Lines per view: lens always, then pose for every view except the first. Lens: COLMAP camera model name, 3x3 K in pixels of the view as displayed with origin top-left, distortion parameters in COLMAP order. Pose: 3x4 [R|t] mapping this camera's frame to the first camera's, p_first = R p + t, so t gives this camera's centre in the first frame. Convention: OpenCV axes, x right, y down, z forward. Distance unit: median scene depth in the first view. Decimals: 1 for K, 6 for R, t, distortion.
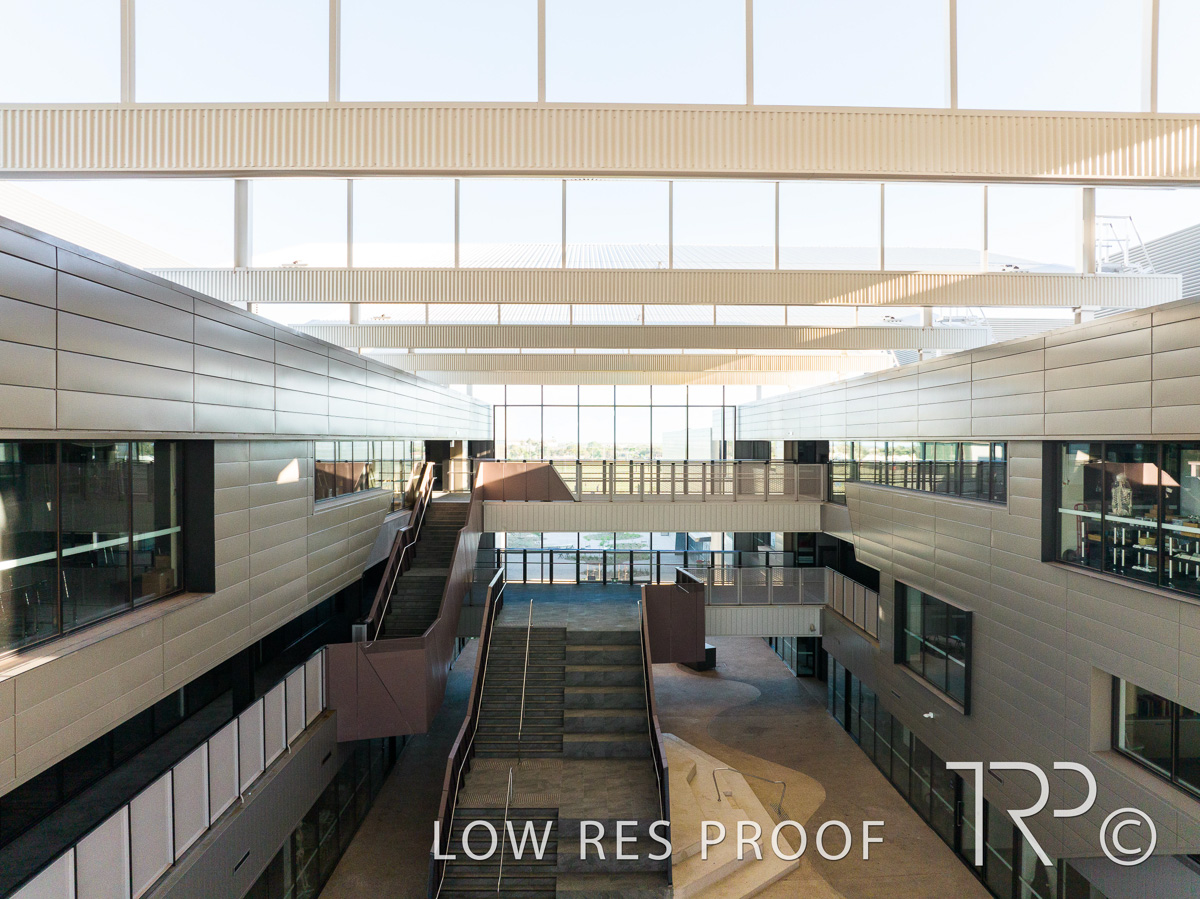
lens RADIAL K [[843.6, 0, 600.0], [0, 843.6, 449.5], [0, 0, 1]] dist [-0.010101, -0.054938]
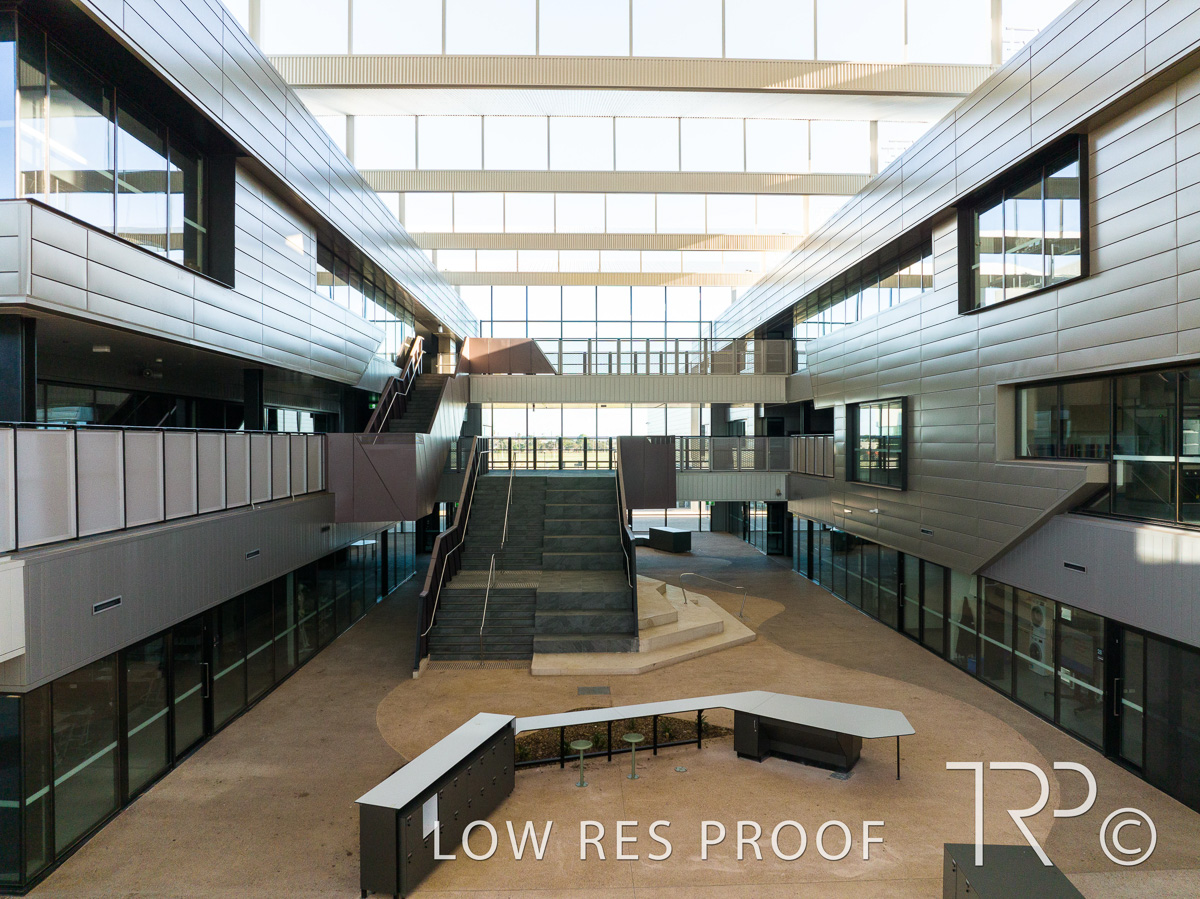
lens RADIAL K [[844.5, 0, 600.0], [0, 844.5, 449.5], [0, 0, 1]] dist [-0.037885, 0.005635]
pose [[0.999929, -0.002954, 0.011526, 0.013599], [0.003008, 0.999985, -0.004620, 0.161795], [-0.011512, 0.004654, 0.999923, -0.066896]]
